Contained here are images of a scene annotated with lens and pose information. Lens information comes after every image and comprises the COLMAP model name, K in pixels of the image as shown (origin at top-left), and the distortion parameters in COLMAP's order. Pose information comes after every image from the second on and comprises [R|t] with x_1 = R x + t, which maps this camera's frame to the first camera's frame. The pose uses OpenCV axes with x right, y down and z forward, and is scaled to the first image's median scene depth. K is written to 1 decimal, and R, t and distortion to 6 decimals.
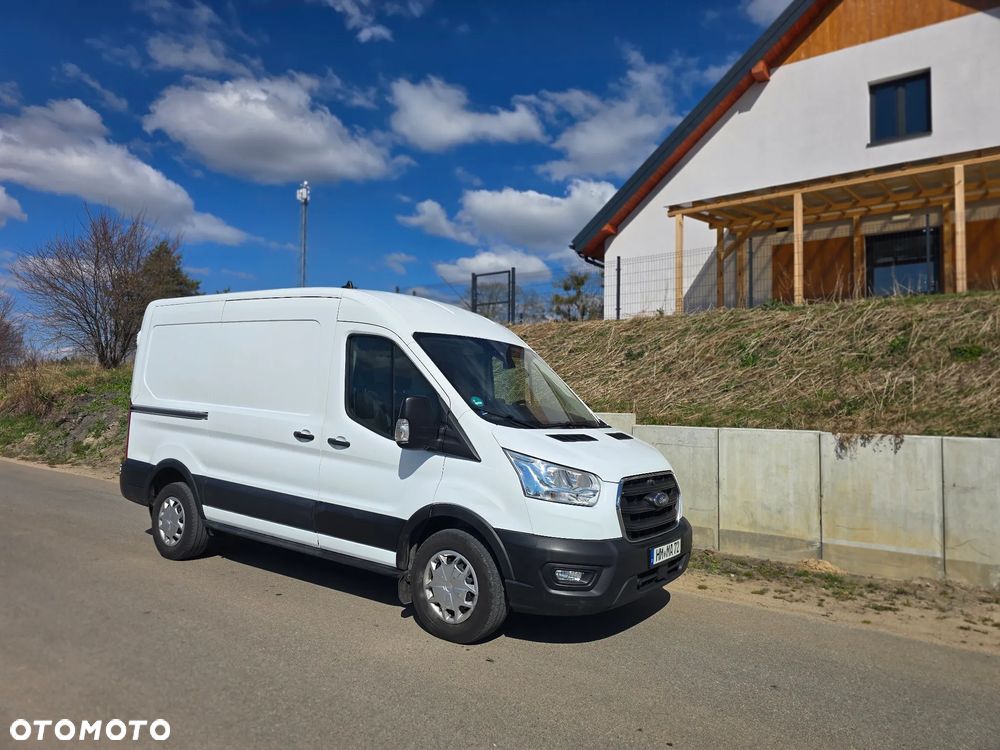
lens RADIAL K [[669.6, 0, 493.7], [0, 669.6, 364.3], [0, 0, 1]] dist [0.069512, -0.062391]
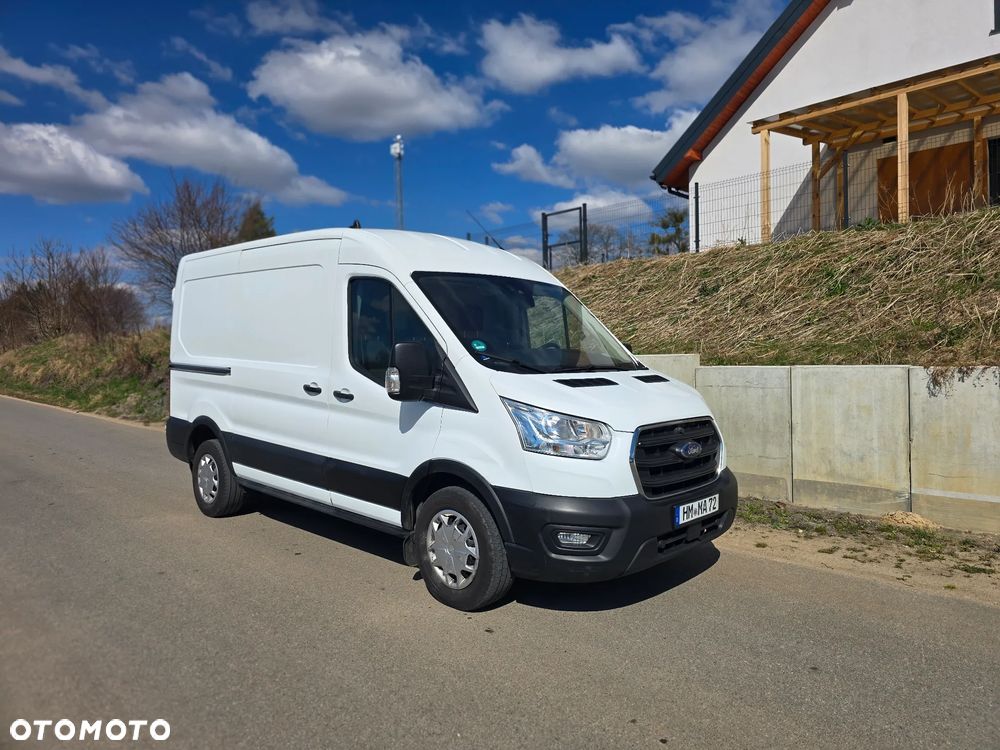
lens RADIAL K [[669.6, 0, 511.3], [0, 669.6, 363.1], [0, 0, 1]] dist [0.069512, -0.062391]
pose [[0.991122, -0.035477, -0.128132, 0.095993], [0.045053, 0.996341, 0.072625, 0.011320], [0.125087, -0.077753, 0.989094, 0.088189]]
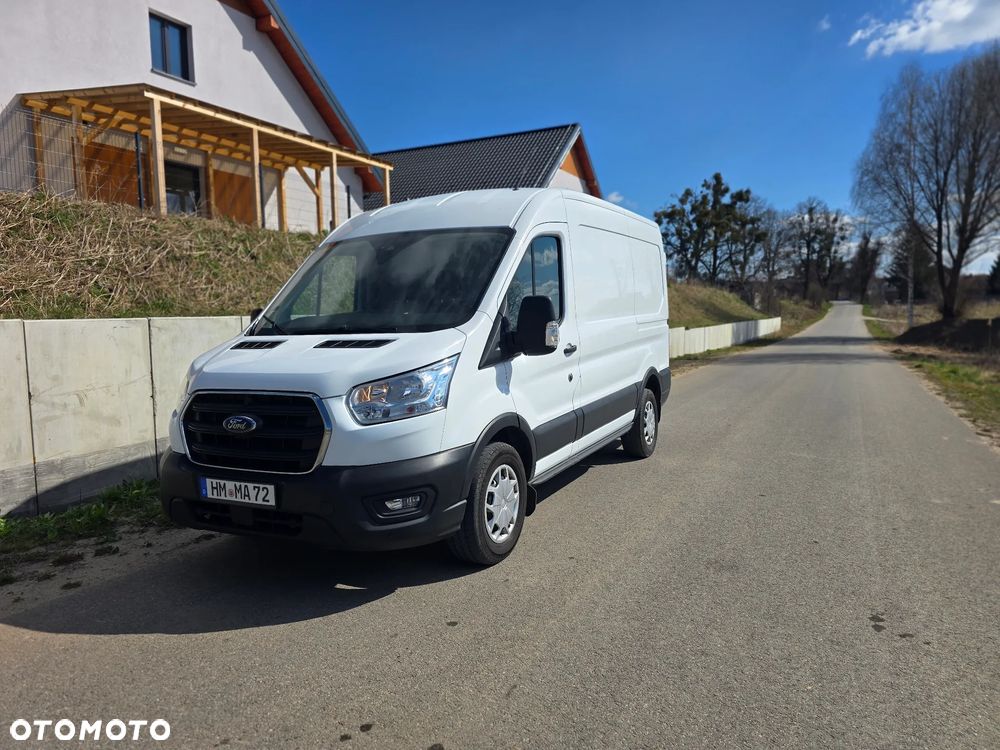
lens RADIAL K [[669.6, 0, 500.6], [0, 669.6, 376.0], [0, 0, 1]] dist [0.069512, -0.062391]
pose [[0.158517, 0.038391, -0.986610, 0.745644], [0.089826, 0.994539, 0.053131, 0.095562], [0.983262, -0.097045, 0.154203, 0.843843]]
